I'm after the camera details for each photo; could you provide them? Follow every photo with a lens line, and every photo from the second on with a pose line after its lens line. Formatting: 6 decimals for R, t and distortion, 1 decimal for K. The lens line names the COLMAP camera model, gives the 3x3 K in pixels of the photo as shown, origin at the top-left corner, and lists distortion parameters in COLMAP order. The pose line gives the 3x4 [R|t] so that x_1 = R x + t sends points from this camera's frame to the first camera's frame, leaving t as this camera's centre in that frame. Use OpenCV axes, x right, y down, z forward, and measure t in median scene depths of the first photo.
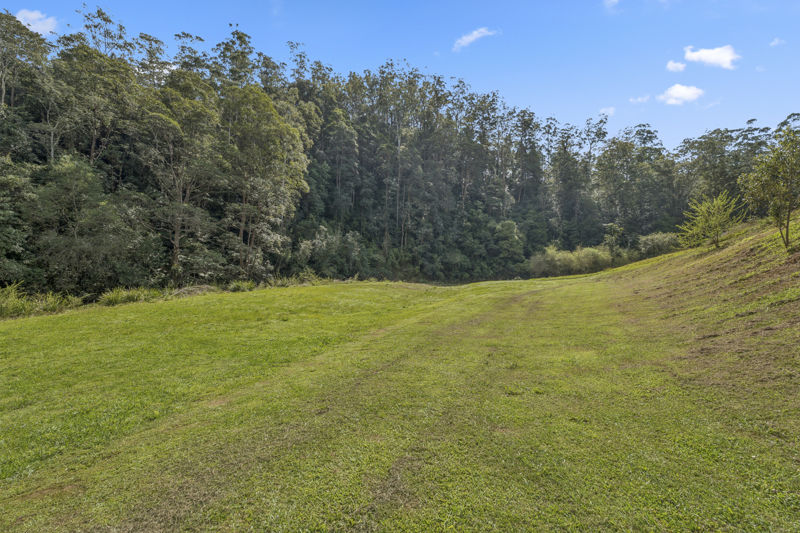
lens RADIAL K [[348.4, 0, 400.0], [0, 348.4, 266.5], [0, 0, 1]] dist [-0.001930, 0.000149]
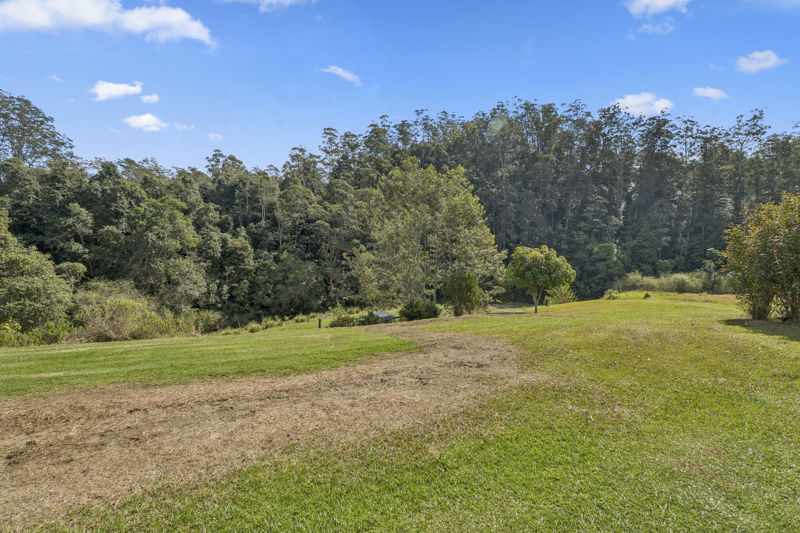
lens RADIAL K [[348.4, 0, 400.0], [0, 348.4, 266.5], [0, 0, 1]] dist [-0.001930, 0.000149]
pose [[0.894897, 0.002620, -0.446265, 0.223415], [0.001690, 0.999956, 0.009259, -0.071649], [0.446270, -0.009040, 0.894853, -0.214906]]
